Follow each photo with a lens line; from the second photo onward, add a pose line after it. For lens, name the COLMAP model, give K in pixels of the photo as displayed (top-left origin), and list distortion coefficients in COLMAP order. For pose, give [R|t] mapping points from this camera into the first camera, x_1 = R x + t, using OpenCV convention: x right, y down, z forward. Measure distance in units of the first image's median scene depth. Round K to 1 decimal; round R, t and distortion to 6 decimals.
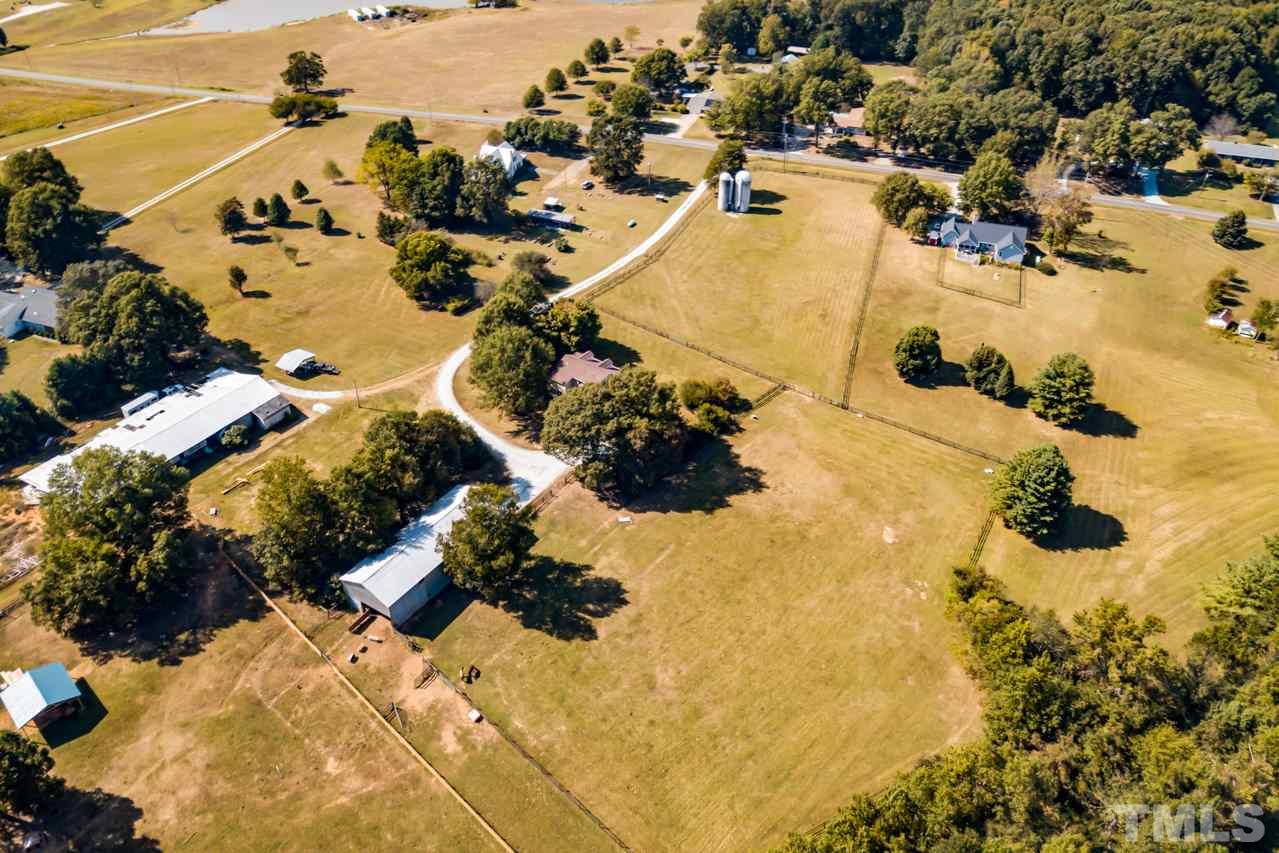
lens RADIAL K [[639.7, 0, 639.5], [0, 639.7, 426.5], [0, 0, 1]] dist [-0.001057, -0.000210]
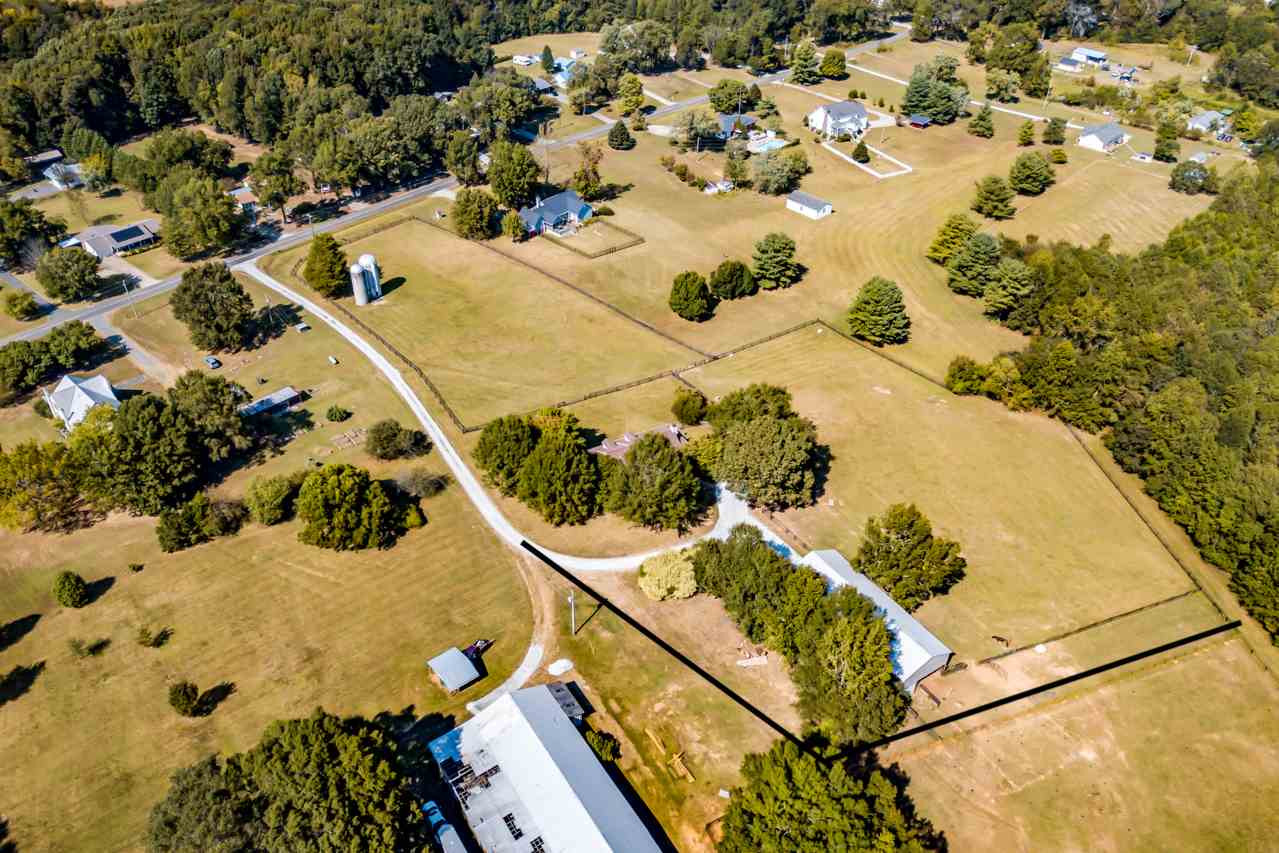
lens RADIAL K [[639.7, 0, 639.5], [0, 639.7, 426.5], [0, 0, 1]] dist [-0.001057, -0.000210]
pose [[0.573948, -0.603315, 0.553710, -0.683991], [0.622105, 0.760940, 0.184267, -0.335844], [-0.532512, 0.238706, 0.812066, 0.216855]]
